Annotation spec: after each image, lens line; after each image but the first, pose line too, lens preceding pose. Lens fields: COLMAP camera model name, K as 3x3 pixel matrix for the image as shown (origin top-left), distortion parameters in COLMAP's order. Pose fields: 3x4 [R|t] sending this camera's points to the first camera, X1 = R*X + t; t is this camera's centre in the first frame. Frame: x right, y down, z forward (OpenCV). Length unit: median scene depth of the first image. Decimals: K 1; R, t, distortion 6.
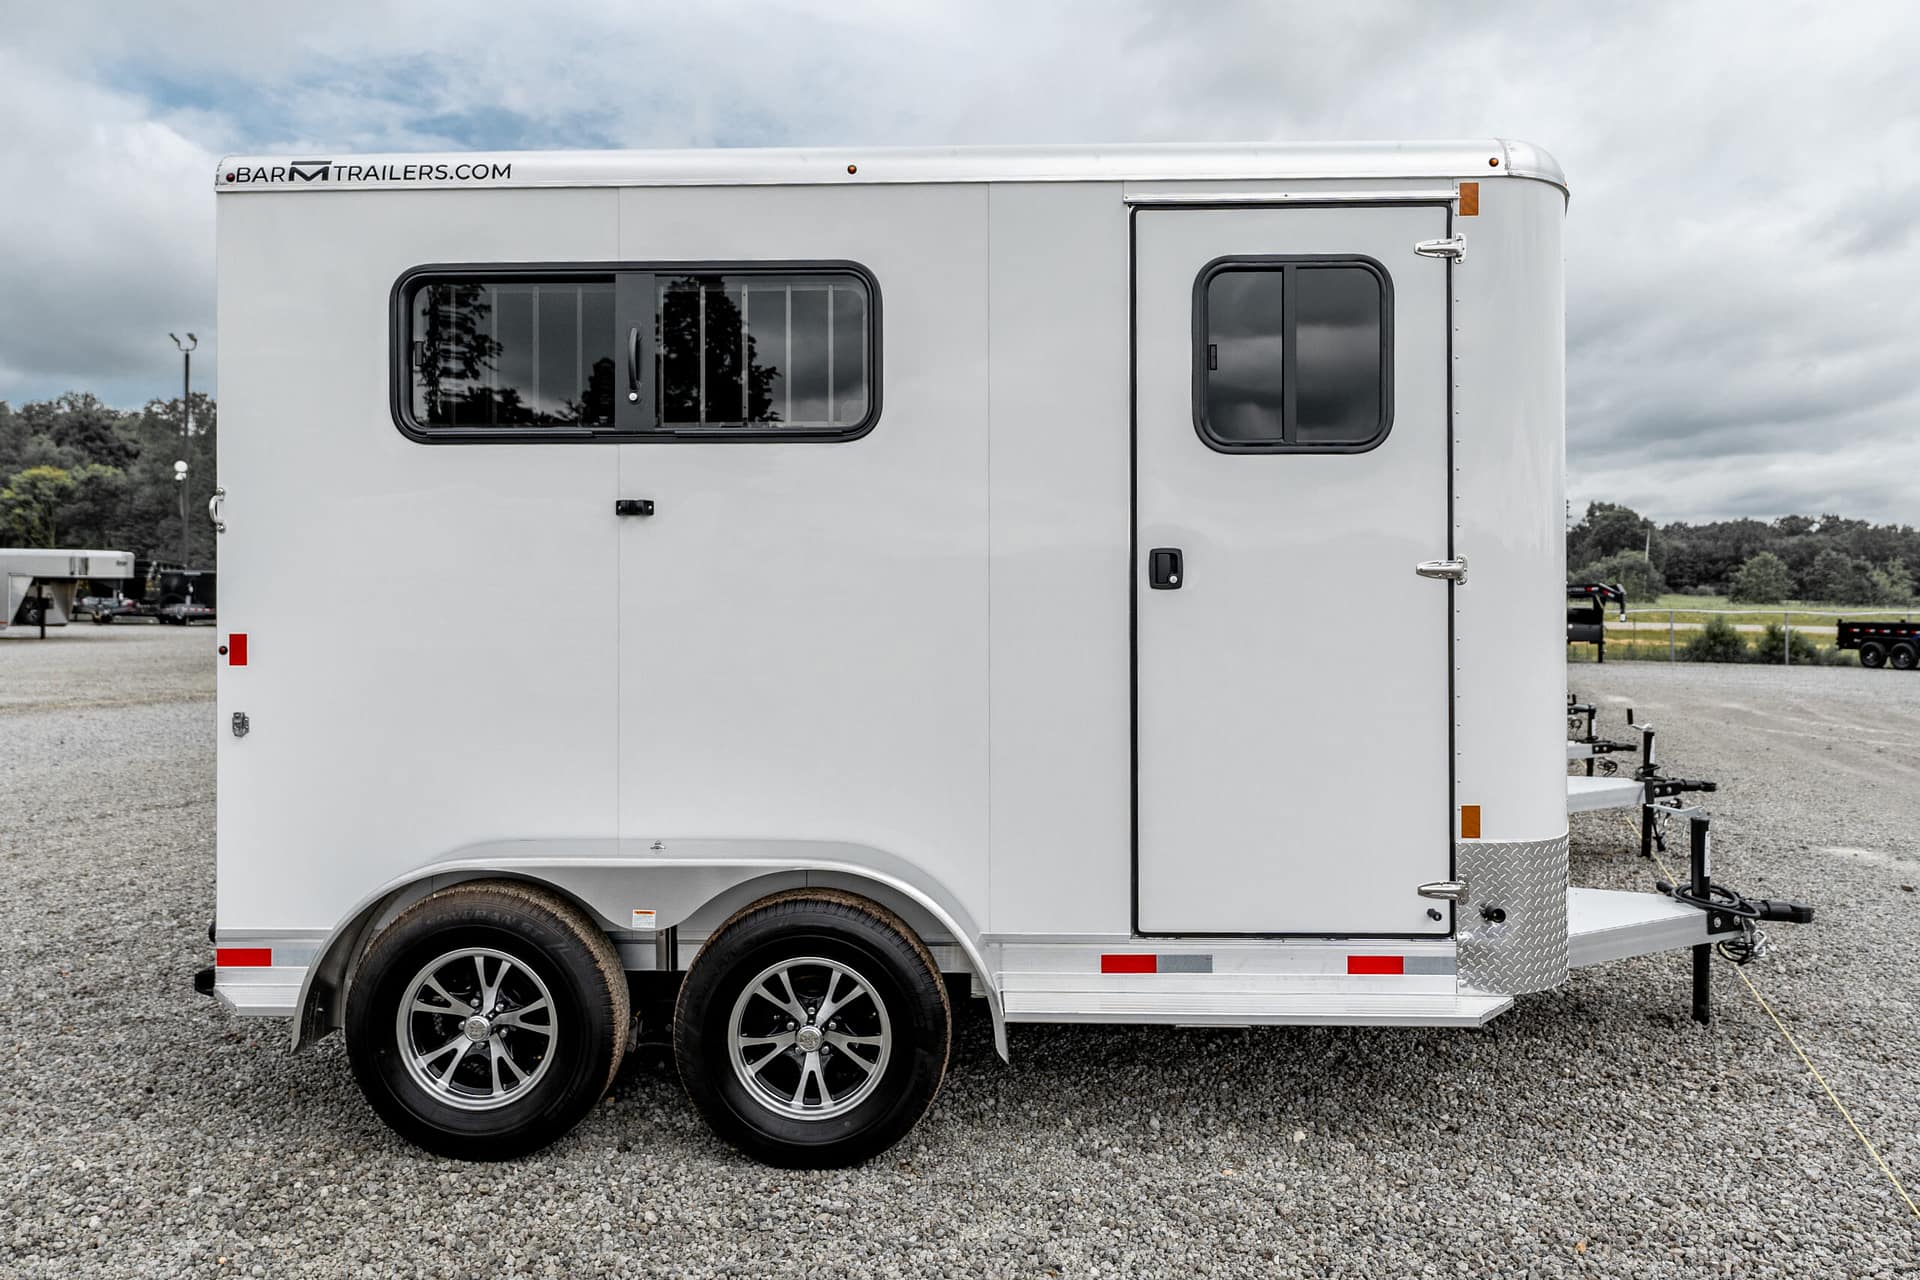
lens RADIAL K [[1120.2, 0, 1027.0], [0, 1120.2, 607.9], [0, 0, 1]] dist [-0.002252, -0.000328]
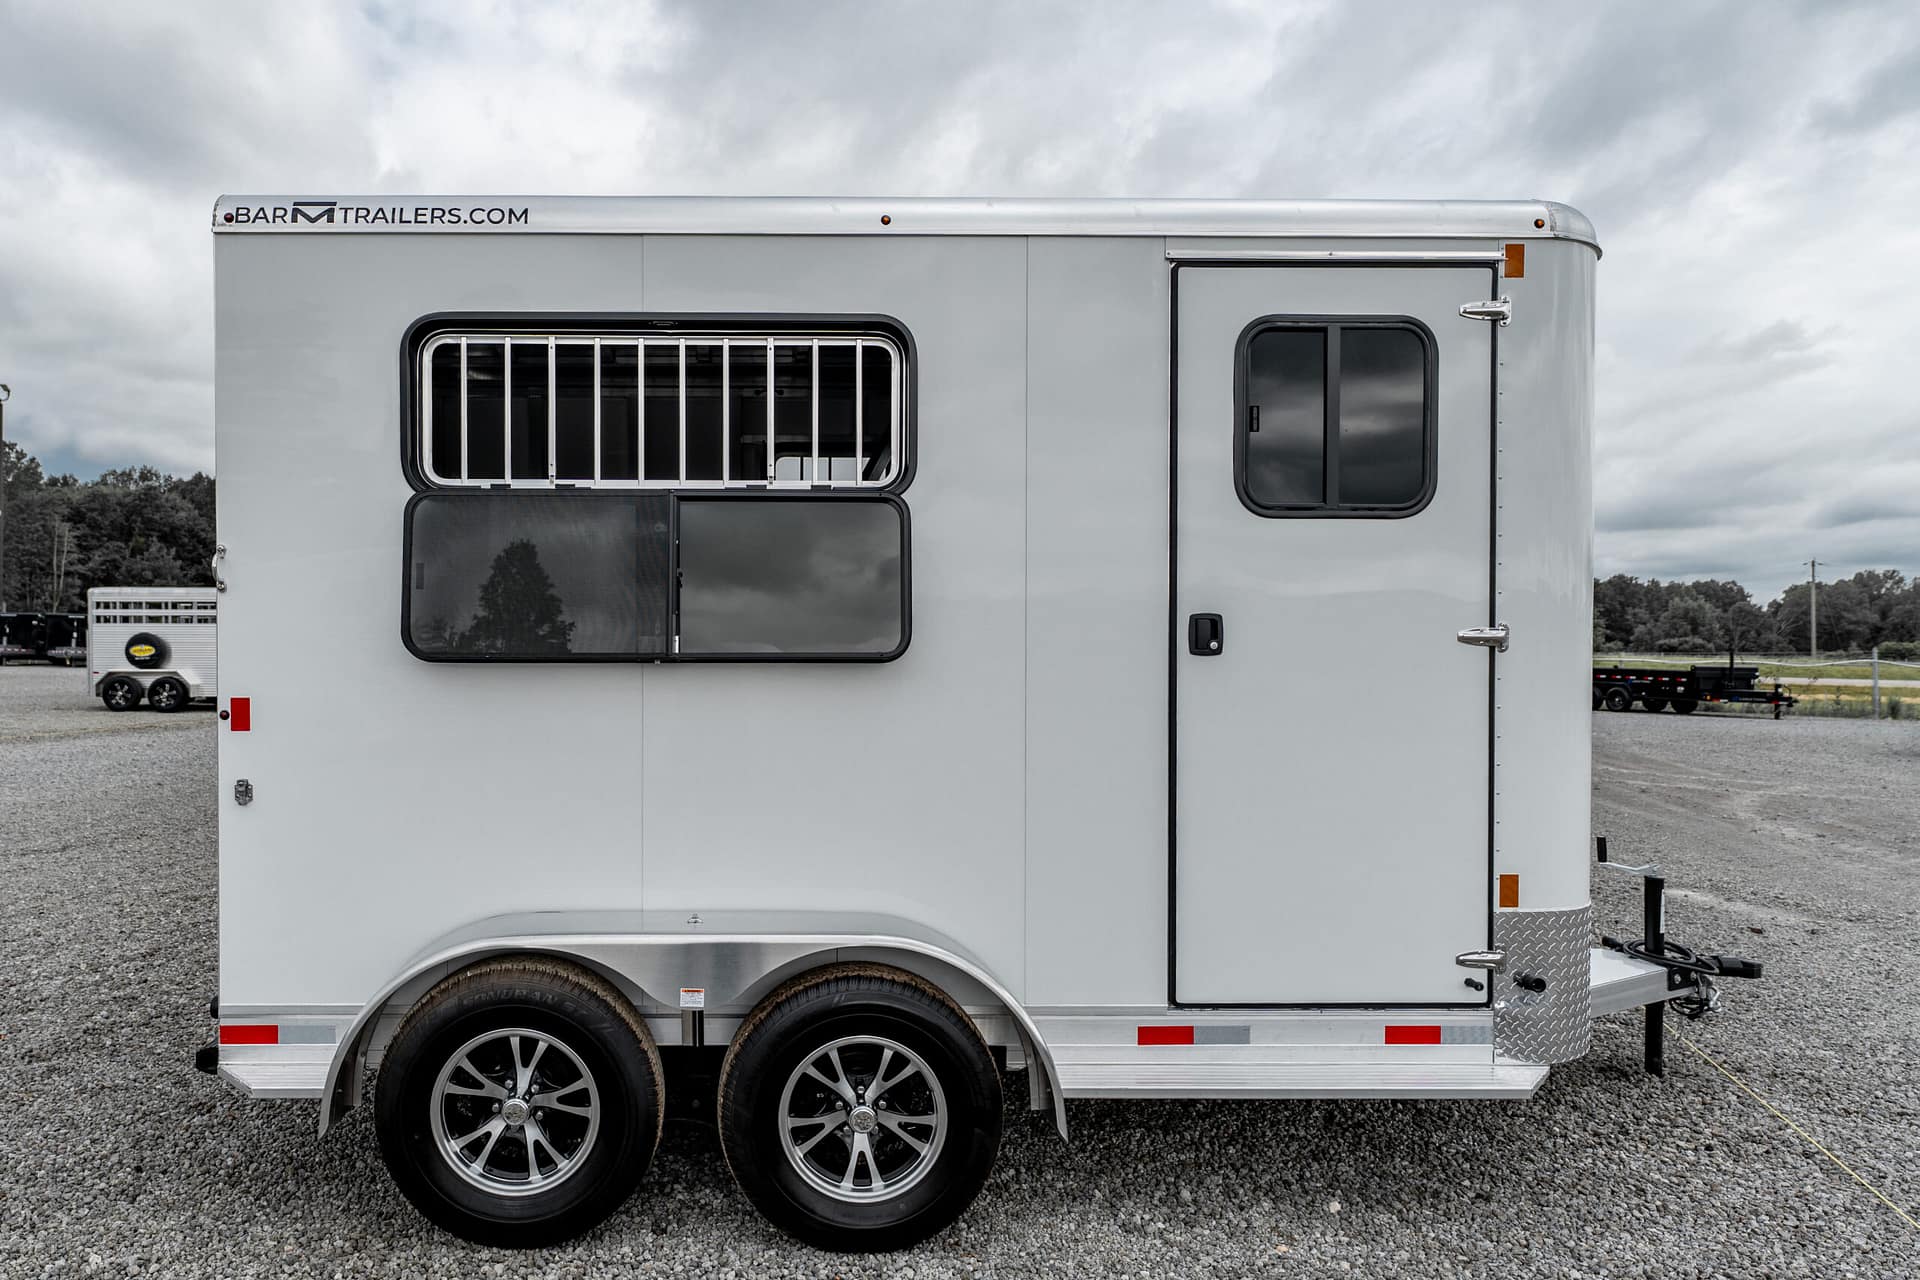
lens RADIAL K [[1042.4, 0, 823.0], [0, 1042.4, 665.4], [0, 0, 1]] dist [-0.002963, 0.000628]
pose [[0.999532, 0.003449, 0.030397, -0.241077], [-0.003911, 0.999878, 0.015138, -0.020637], [-0.030341, -0.015250, 0.999423, 0.098233]]
